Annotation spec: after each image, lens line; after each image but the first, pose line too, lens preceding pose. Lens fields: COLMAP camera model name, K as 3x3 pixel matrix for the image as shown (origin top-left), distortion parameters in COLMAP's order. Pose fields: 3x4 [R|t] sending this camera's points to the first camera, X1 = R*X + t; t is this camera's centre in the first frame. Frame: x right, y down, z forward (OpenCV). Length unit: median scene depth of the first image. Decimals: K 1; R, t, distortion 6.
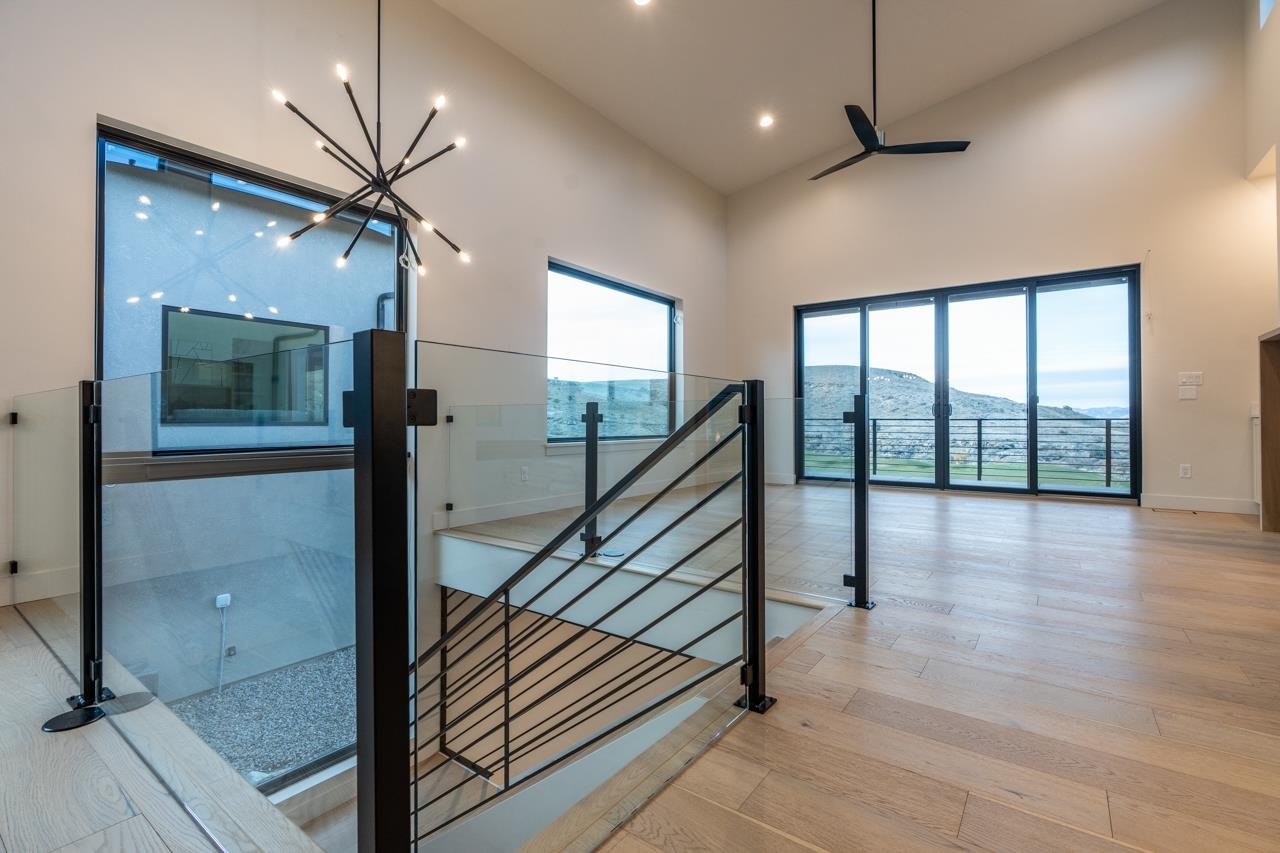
lens RADIAL K [[577.6, 0, 641.4], [0, 577.6, 419.9], [0, 0, 1]] dist [-0.004852, -0.000700]
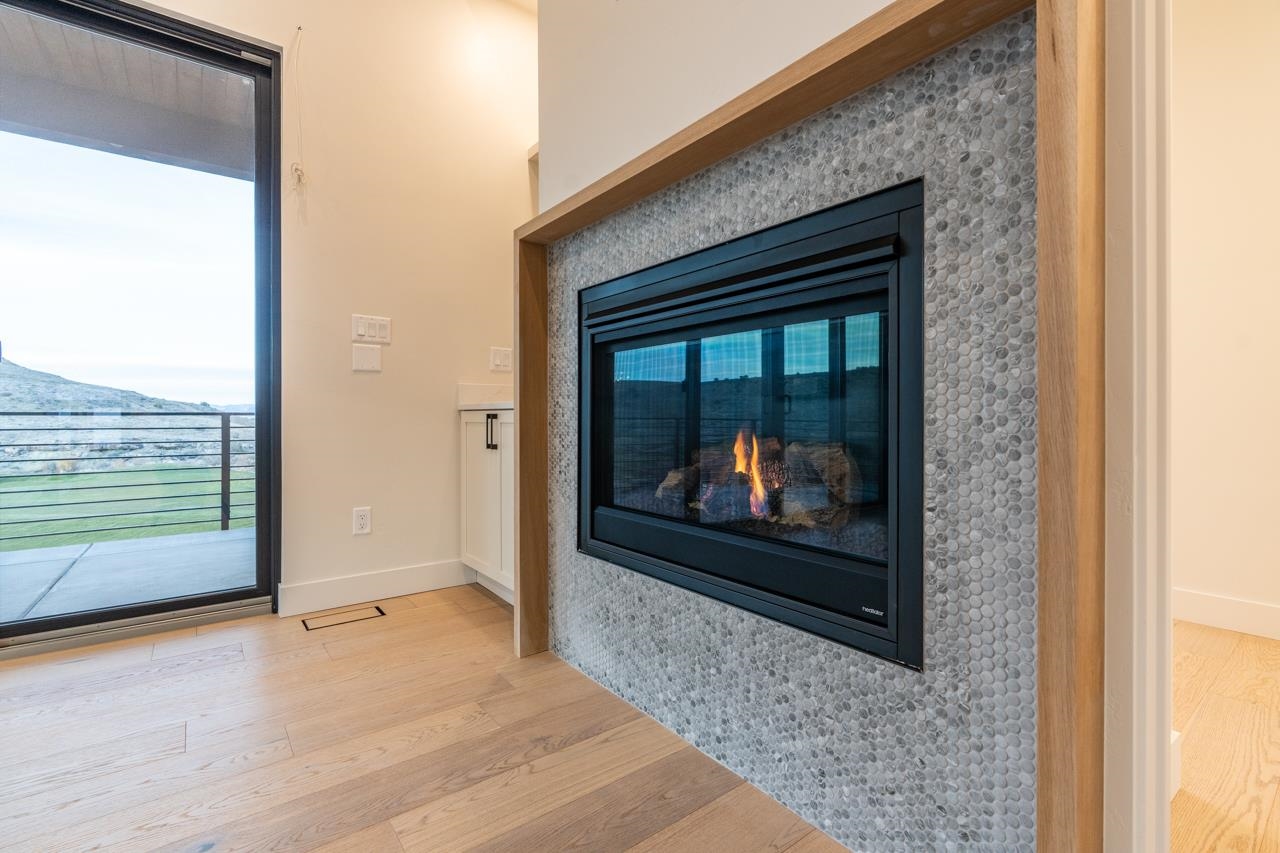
lens RADIAL K [[577.6, 0, 641.4], [0, 577.6, 419.9], [0, 0, 1]] dist [-0.004852, -0.000700]
pose [[0.282129, -0.002458, 0.959373, 0.516906], [-0.003158, 0.999989, 0.003490, 0.002112], [-0.959371, -0.004015, 0.282118, 0.601589]]
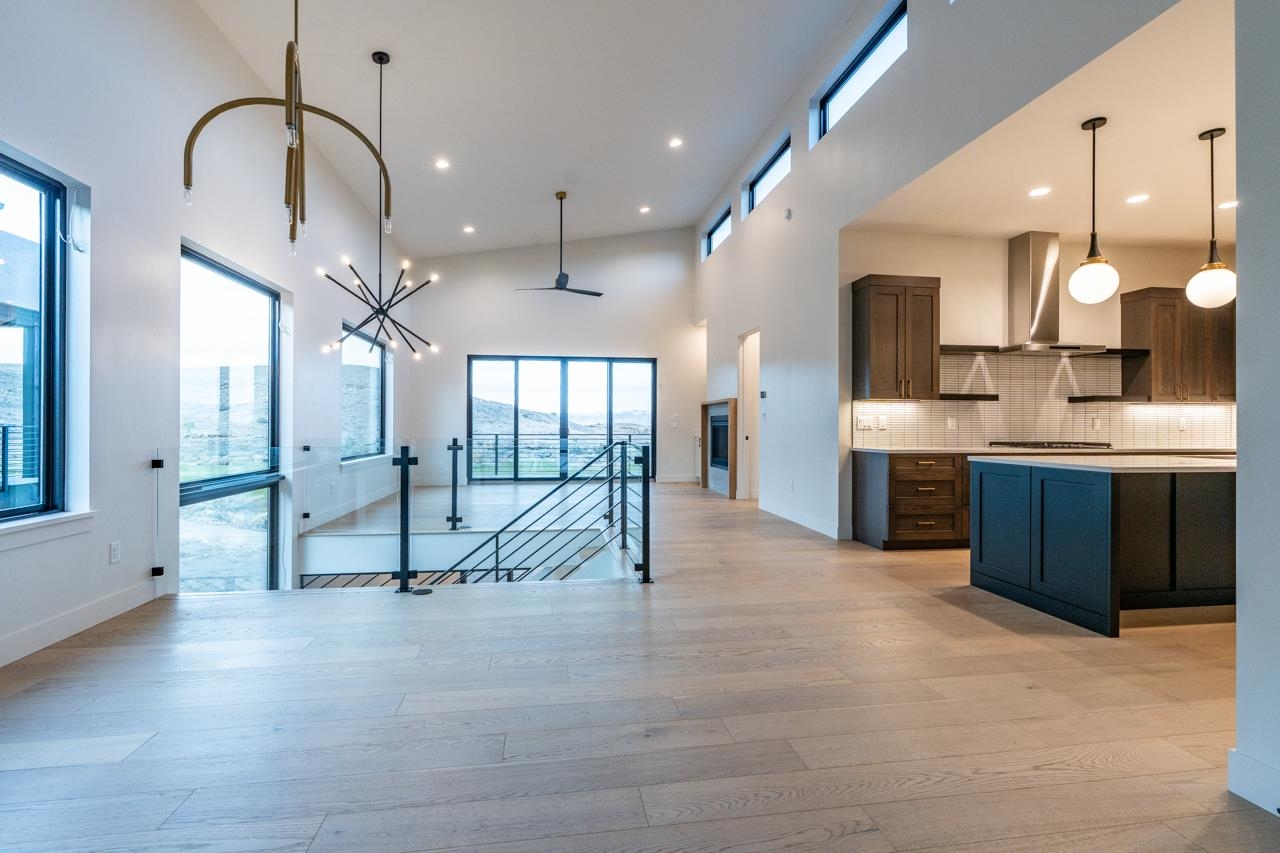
lens RADIAL K [[589.8, 0, 640.0], [0, 589.8, 426.5], [0, 0, 1]] dist [-0.005122, -0.000342]
pose [[0.705580, 0.000006, 0.708630, -0.579940], [-0.004722, 0.999978, 0.004693, -0.046628], [-0.708615, -0.006657, 0.705564, -0.367524]]
